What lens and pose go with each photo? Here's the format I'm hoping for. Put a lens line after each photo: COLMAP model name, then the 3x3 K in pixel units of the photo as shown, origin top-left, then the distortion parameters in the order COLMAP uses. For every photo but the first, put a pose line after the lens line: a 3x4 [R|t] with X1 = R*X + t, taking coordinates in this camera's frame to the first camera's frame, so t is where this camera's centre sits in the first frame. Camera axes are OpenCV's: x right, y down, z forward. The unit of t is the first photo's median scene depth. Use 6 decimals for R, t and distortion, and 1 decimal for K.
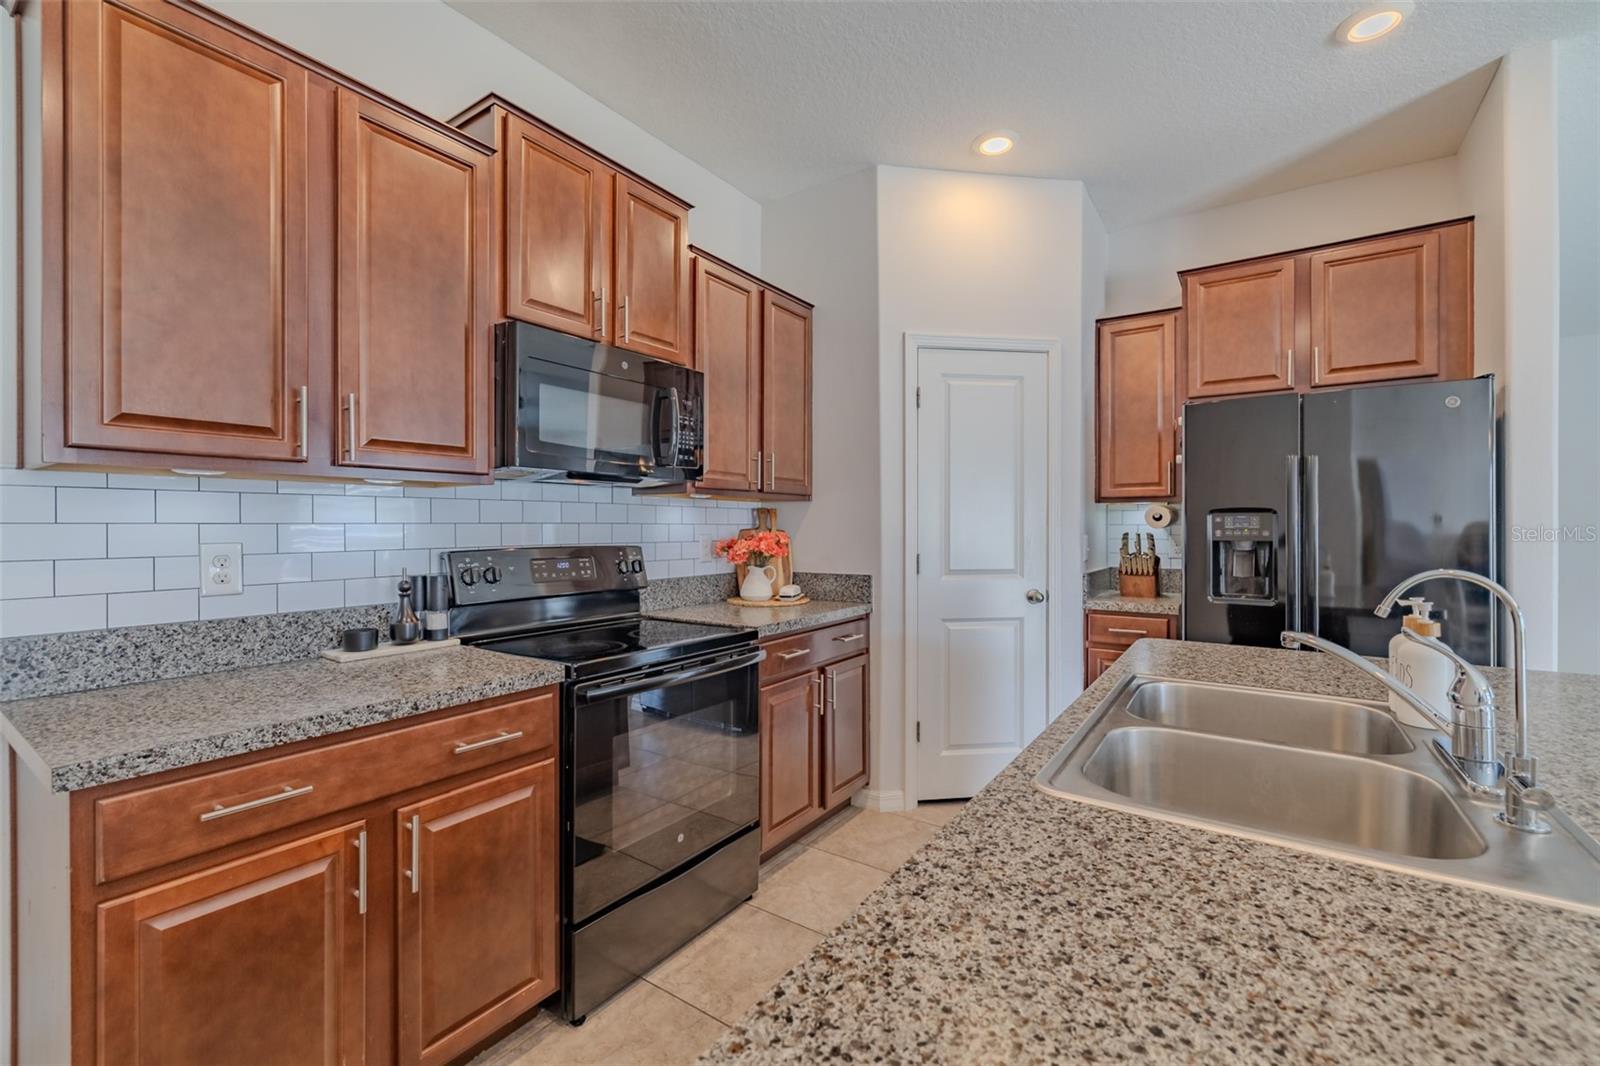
lens RADIAL K [[665.7, 0, 801.8], [0, 665.7, 525.4], [0, 0, 1]] dist [0.000207, 0.000012]
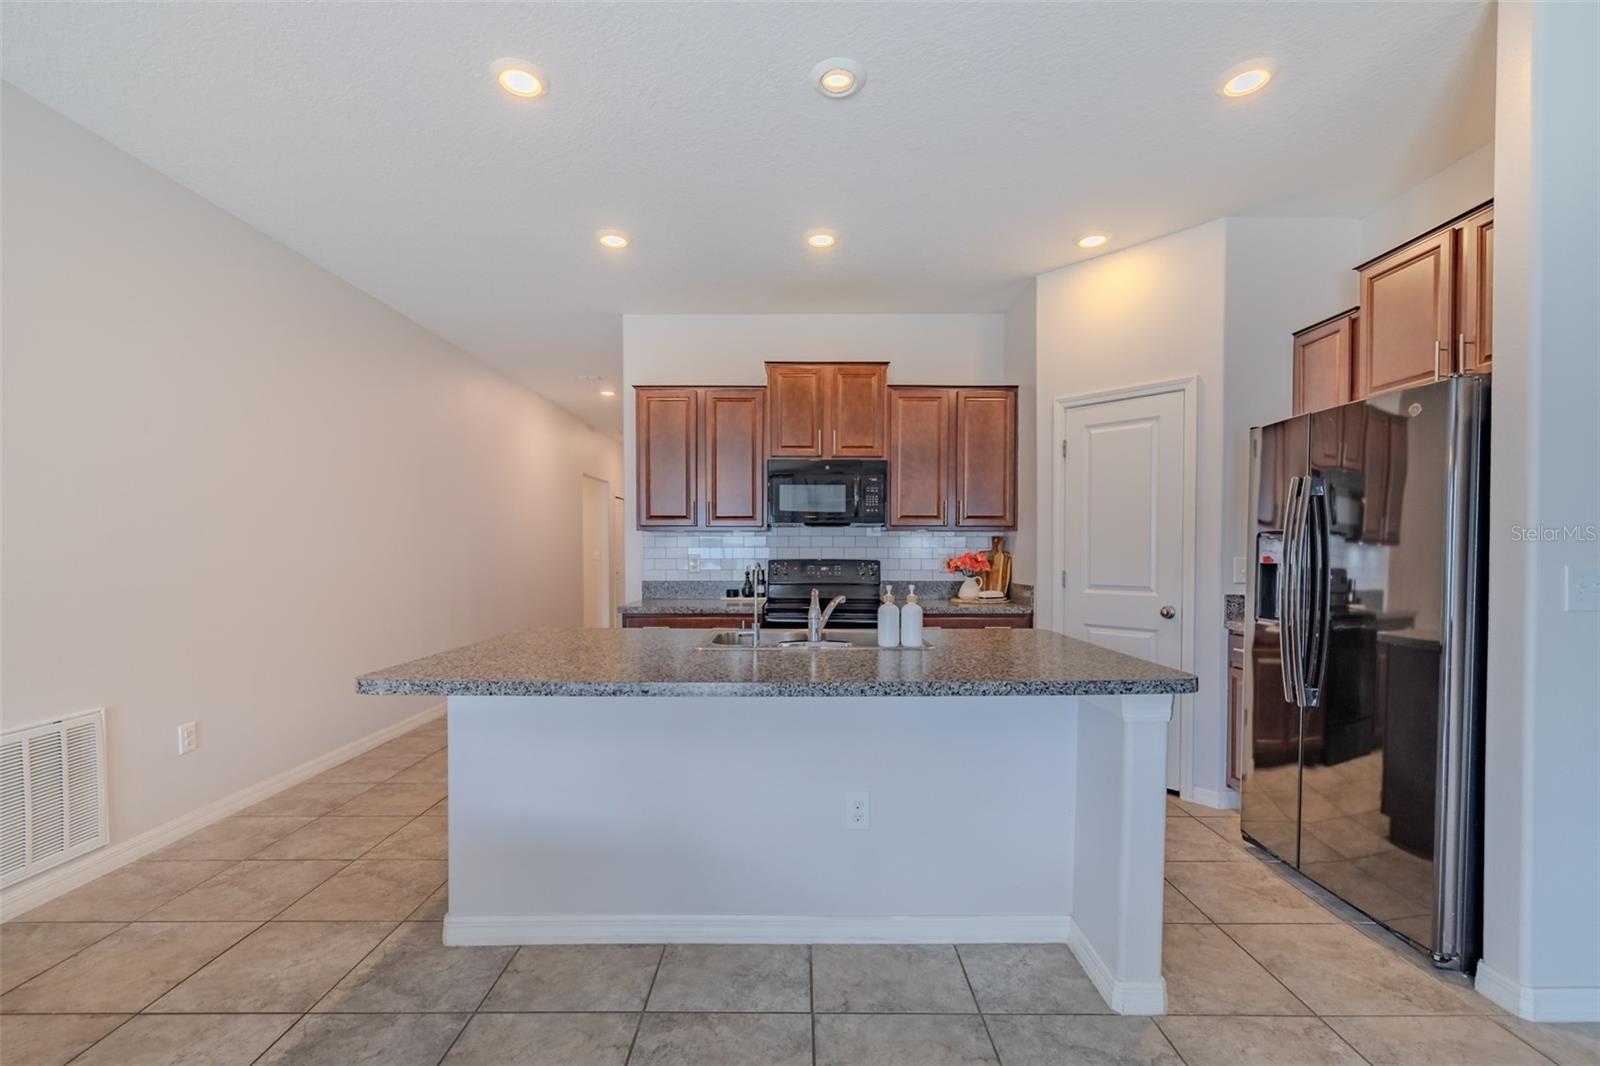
lens RADIAL K [[665.7, 0, 799.9], [0, 665.7, 538.5], [0, 0, 1]] dist [0.000207, 0.000012]
pose [[0.564611, -0.014186, -0.825235, 0.937273], [-0.002941, 0.999811, -0.019199, 0.006494], [0.825352, 0.013267, 0.564462, -0.130409]]
